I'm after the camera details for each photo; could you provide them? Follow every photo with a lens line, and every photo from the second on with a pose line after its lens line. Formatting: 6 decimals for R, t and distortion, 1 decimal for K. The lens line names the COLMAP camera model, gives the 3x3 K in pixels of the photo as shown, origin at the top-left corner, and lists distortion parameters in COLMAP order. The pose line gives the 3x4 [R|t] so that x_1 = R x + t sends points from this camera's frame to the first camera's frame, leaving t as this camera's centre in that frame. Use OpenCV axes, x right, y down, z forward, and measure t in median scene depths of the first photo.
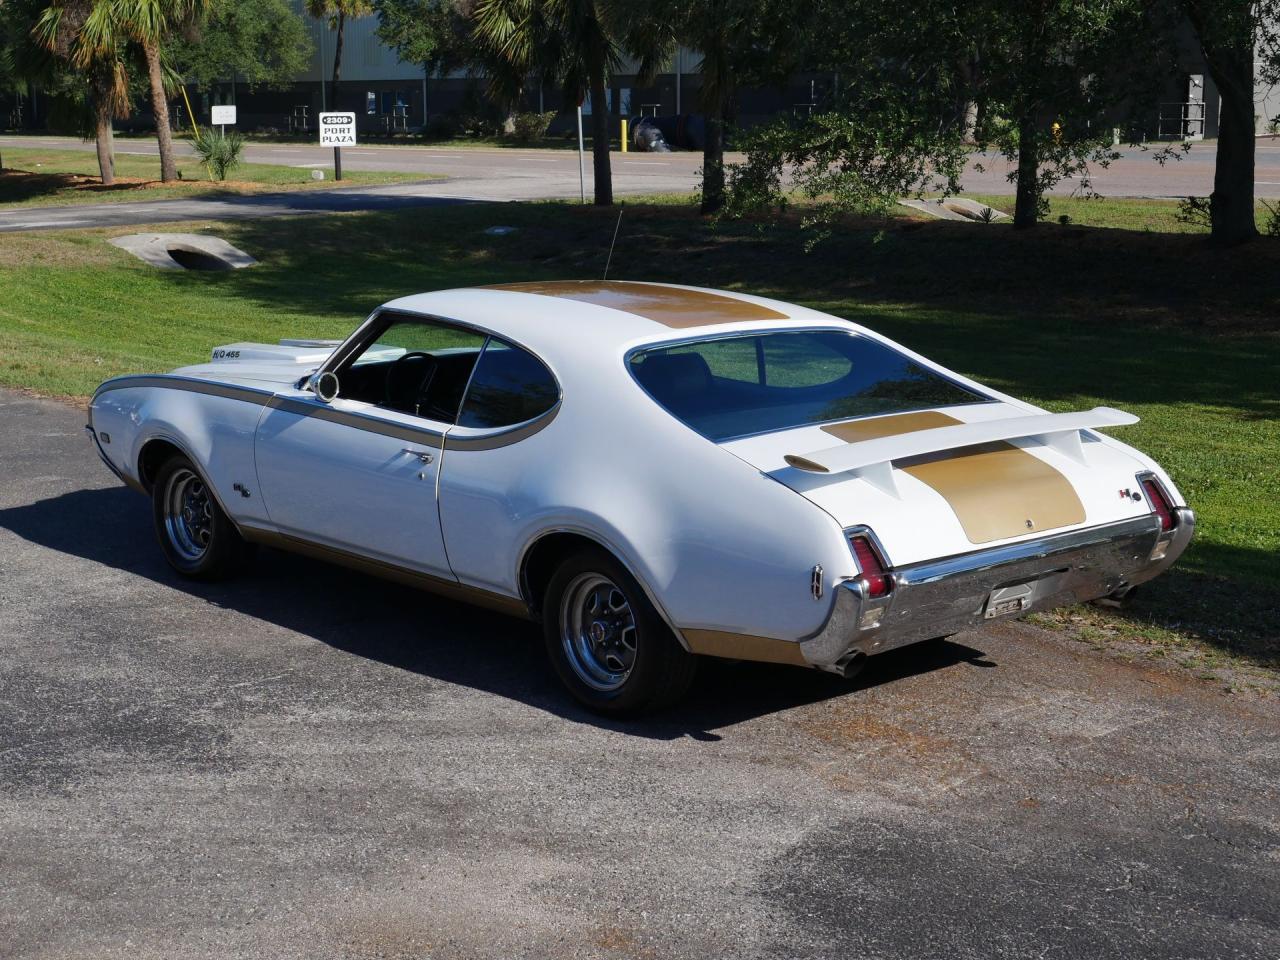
lens RADIAL K [[2047.1, 0, 640.0], [0, 2047.1, 480.0], [0, 0, 1]] dist [0.013791, -0.124326]
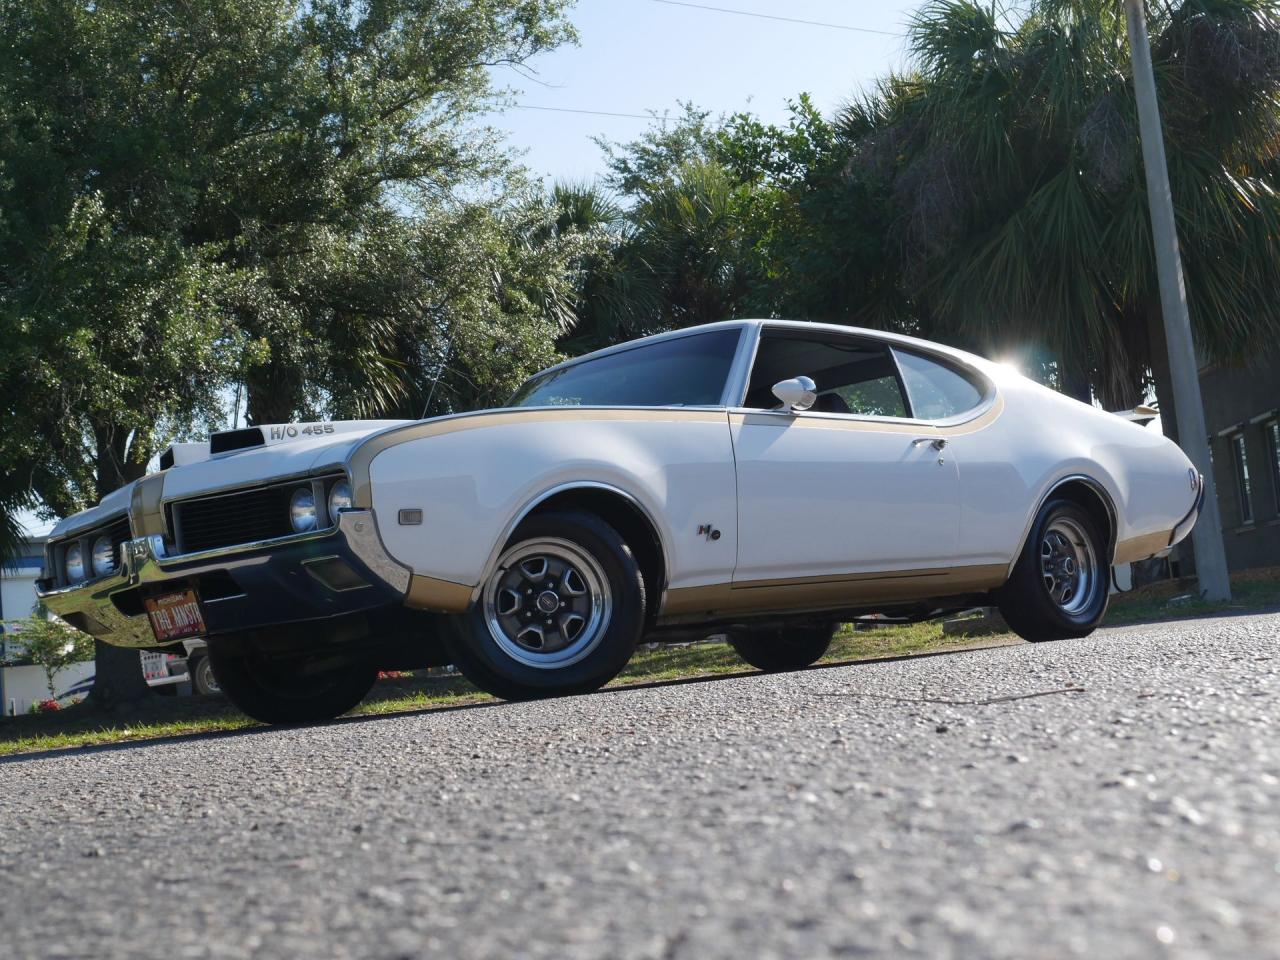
lens RADIAL K [[1940.3, 0, 640.0], [0, 1940.3, 480.0], [0, 0, 1]] dist [-0.004419, -0.034844]
pose [[-0.061062, 0.109585, 0.992100, -1.152780], [0.282179, 0.955303, -0.088152, 0.055147], [-0.957417, 0.274567, -0.089255, 1.333449]]
